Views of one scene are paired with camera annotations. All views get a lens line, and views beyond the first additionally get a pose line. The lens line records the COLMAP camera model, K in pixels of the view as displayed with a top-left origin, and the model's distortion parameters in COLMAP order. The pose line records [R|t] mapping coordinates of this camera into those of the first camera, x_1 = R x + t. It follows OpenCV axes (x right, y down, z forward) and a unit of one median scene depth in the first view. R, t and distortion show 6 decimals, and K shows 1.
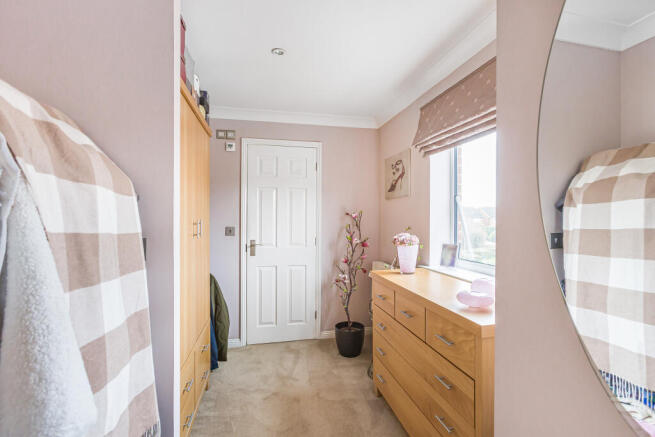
lens RADIAL K [[297.6, 0, 327.5], [0, 297.6, 218.5], [0, 0, 1]] dist [-0.001238, 0.000104]
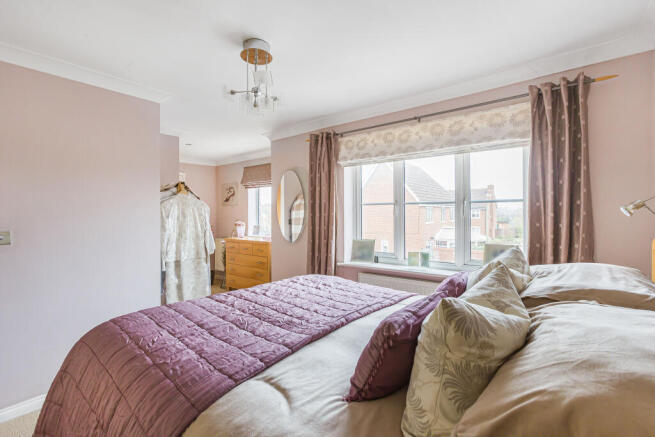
lens RADIAL K [[297.6, 0, 327.5], [0, 297.6, 218.5], [0, 0, 1]] dist [-0.001238, 0.000104]
pose [[0.793867, -0.019936, 0.607765, -0.622468], [0.015015, 0.999800, 0.013182, 0.003290], [-0.607906, -0.001339, 0.794008, -1.317681]]
